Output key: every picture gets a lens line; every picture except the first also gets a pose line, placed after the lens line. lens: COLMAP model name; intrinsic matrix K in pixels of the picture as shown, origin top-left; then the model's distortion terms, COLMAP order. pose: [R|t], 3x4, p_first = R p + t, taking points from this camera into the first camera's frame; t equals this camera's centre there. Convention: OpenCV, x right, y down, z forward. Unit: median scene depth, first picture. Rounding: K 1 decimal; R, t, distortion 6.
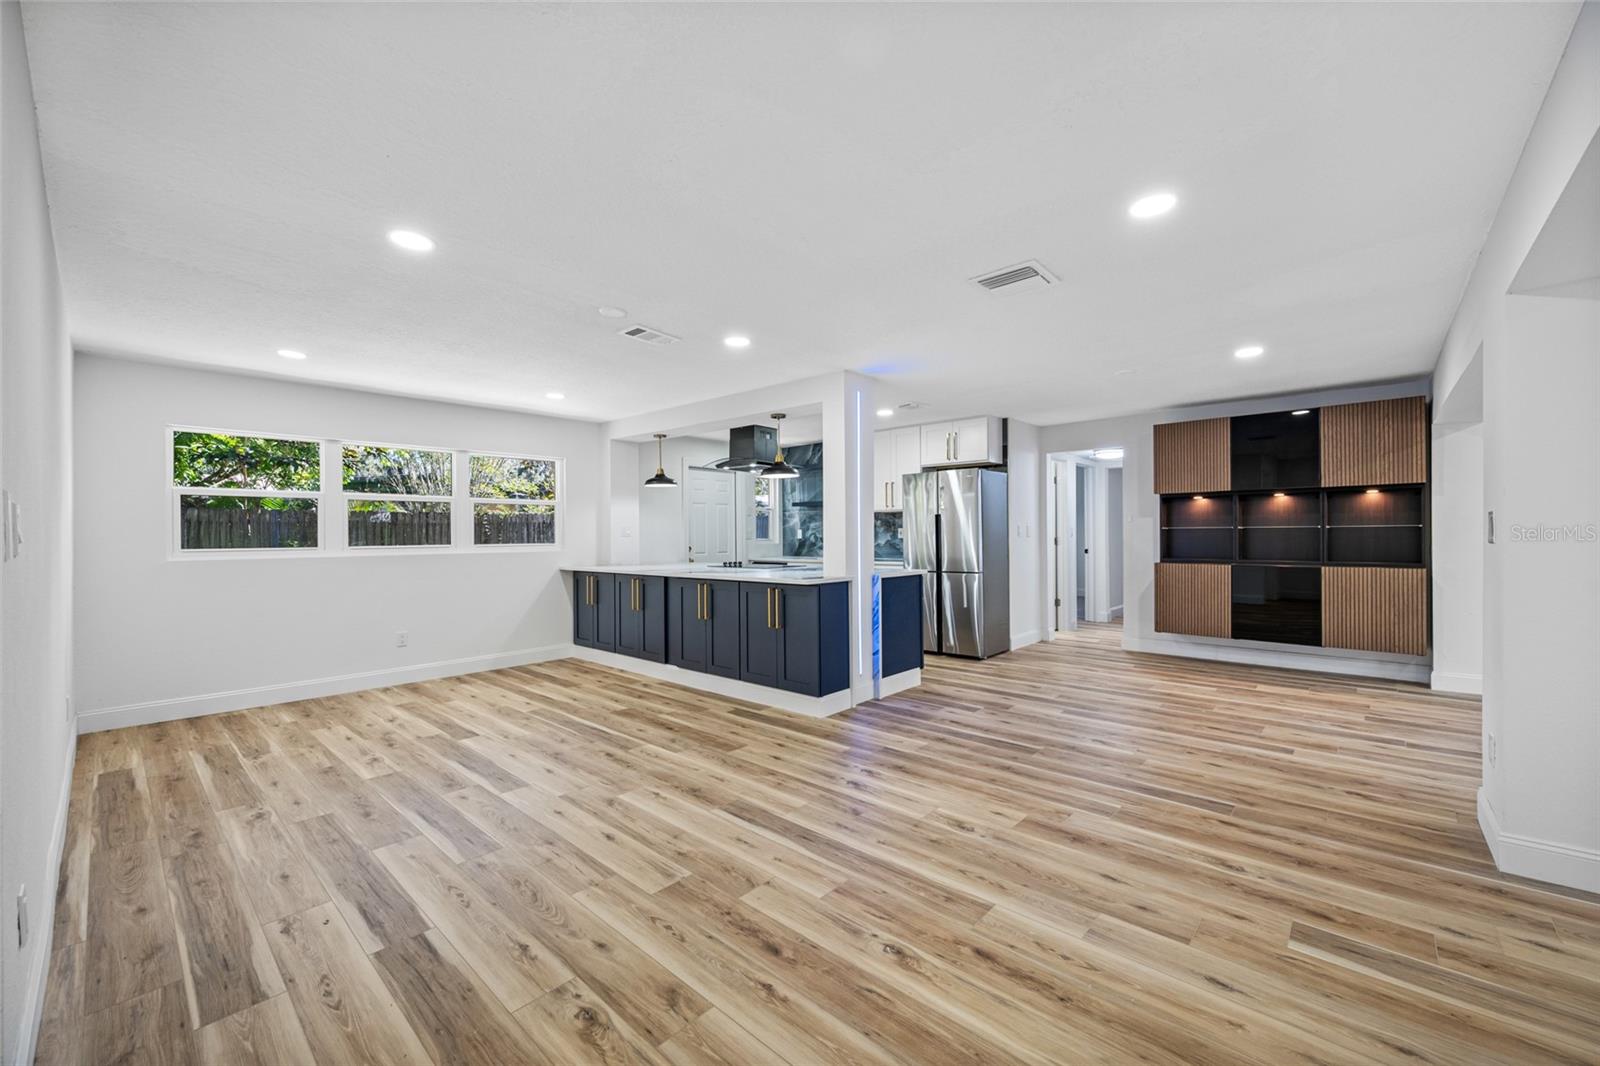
lens RADIAL K [[629.5, 0, 792.6], [0, 629.5, 528.9], [0, 0, 1]] dist [-0.000353, -0.000346]
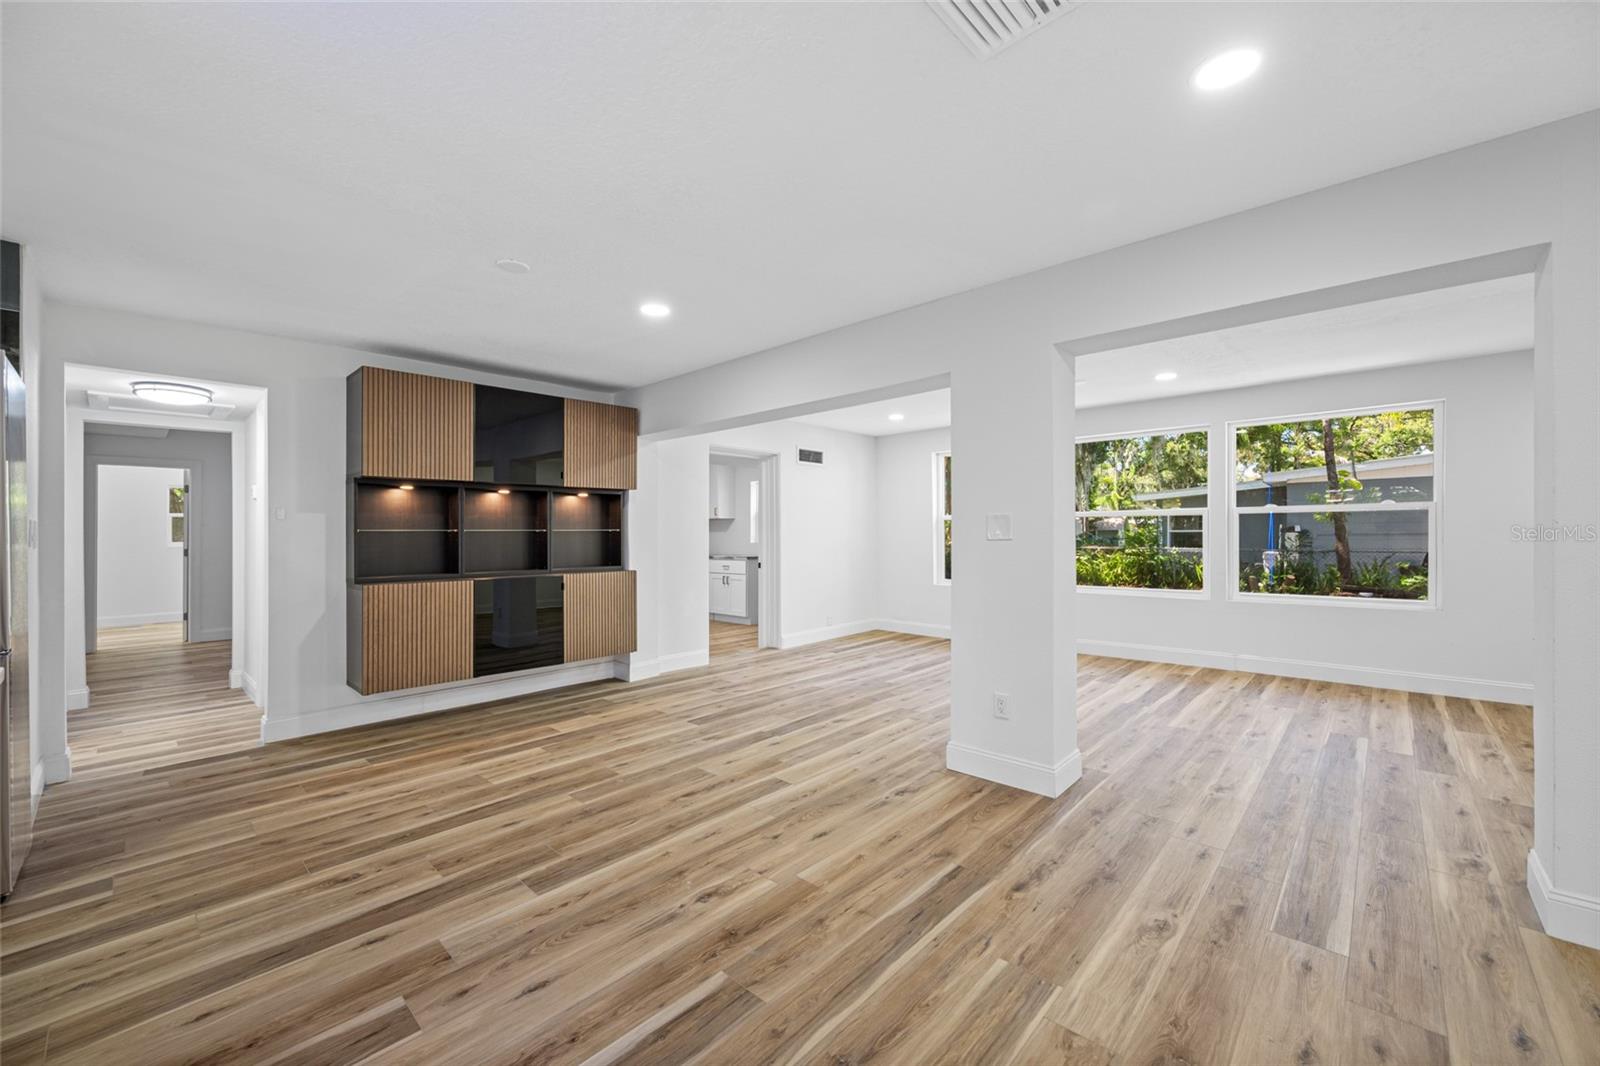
lens RADIAL K [[629.5, 0, 802.2], [0, 629.5, 539.0], [0, 0, 1]] dist [-0.000353, -0.000346]
pose [[0.002088, 0.000198, 0.999998, -0.079904], [0.002953, 0.999996, -0.000204, 0.012961], [-0.999993, 0.002953, 0.002088, 0.868464]]
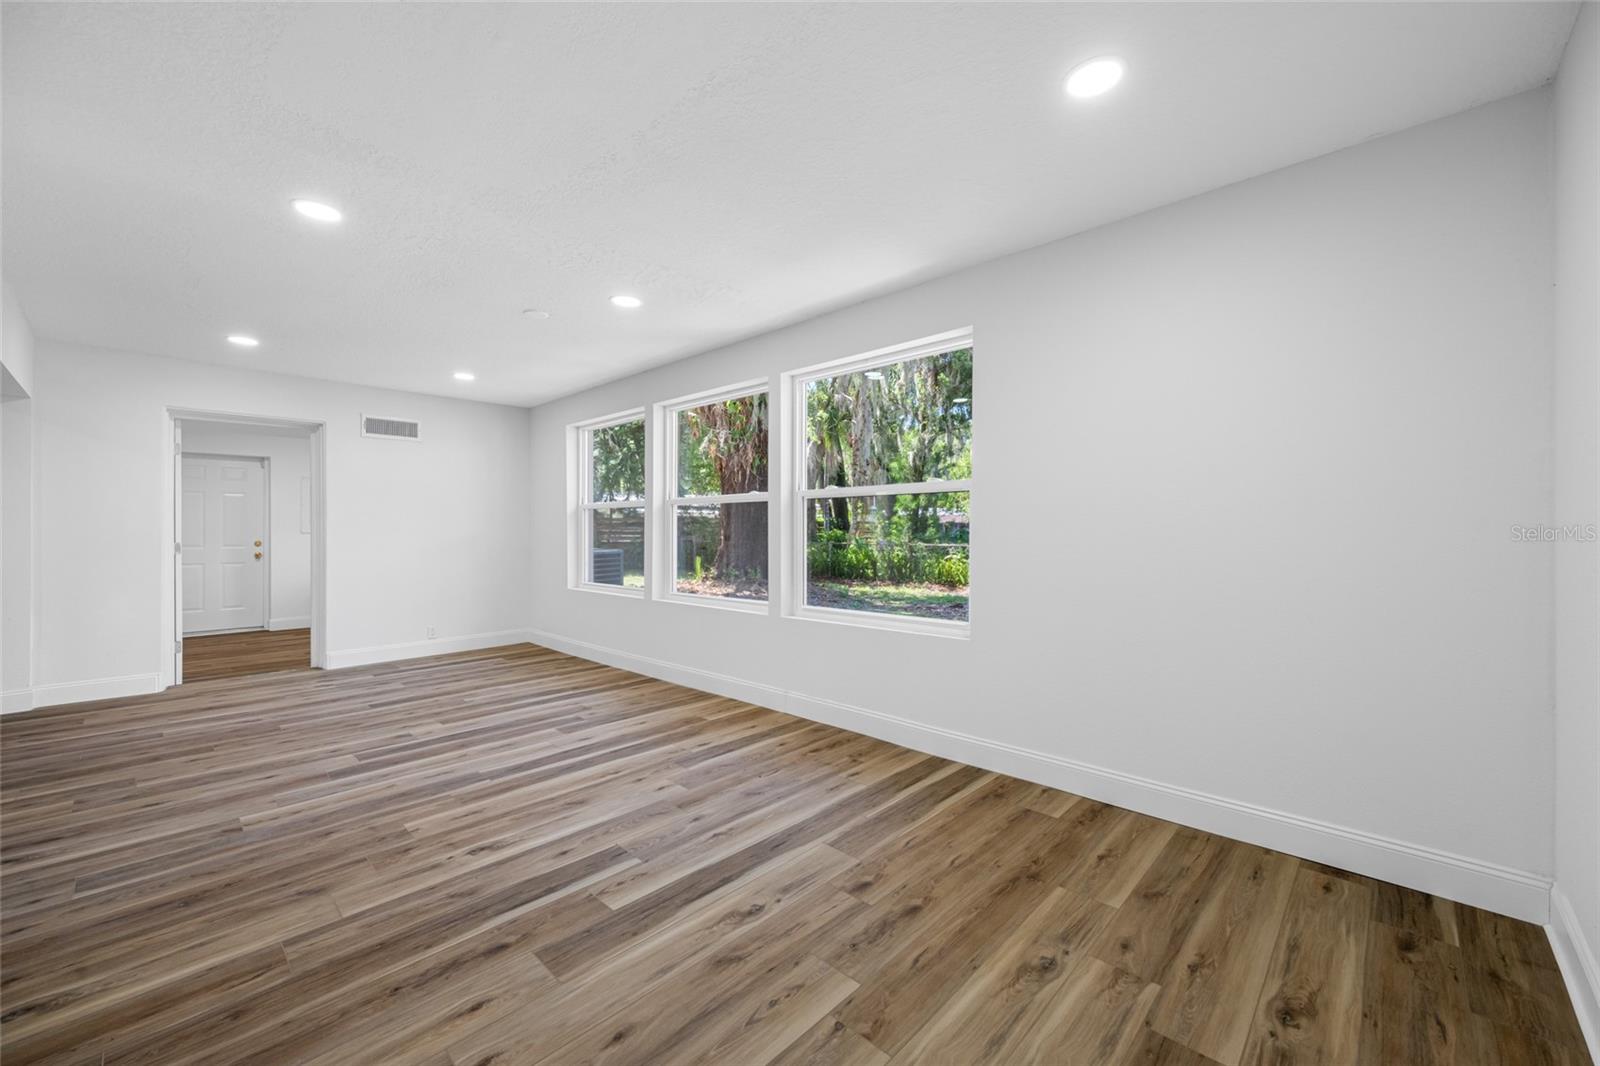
lens RADIAL K [[629.5, 0, 801.0], [0, 629.5, 528.0], [0, 0, 1]] dist [-0.000353, -0.000346]
pose [[0.019009, 0.010773, 0.999761, -0.036671], [-0.002605, 0.999939, -0.010725, 0.013669], [-0.999816, -0.002401, 0.019036, 0.753800]]
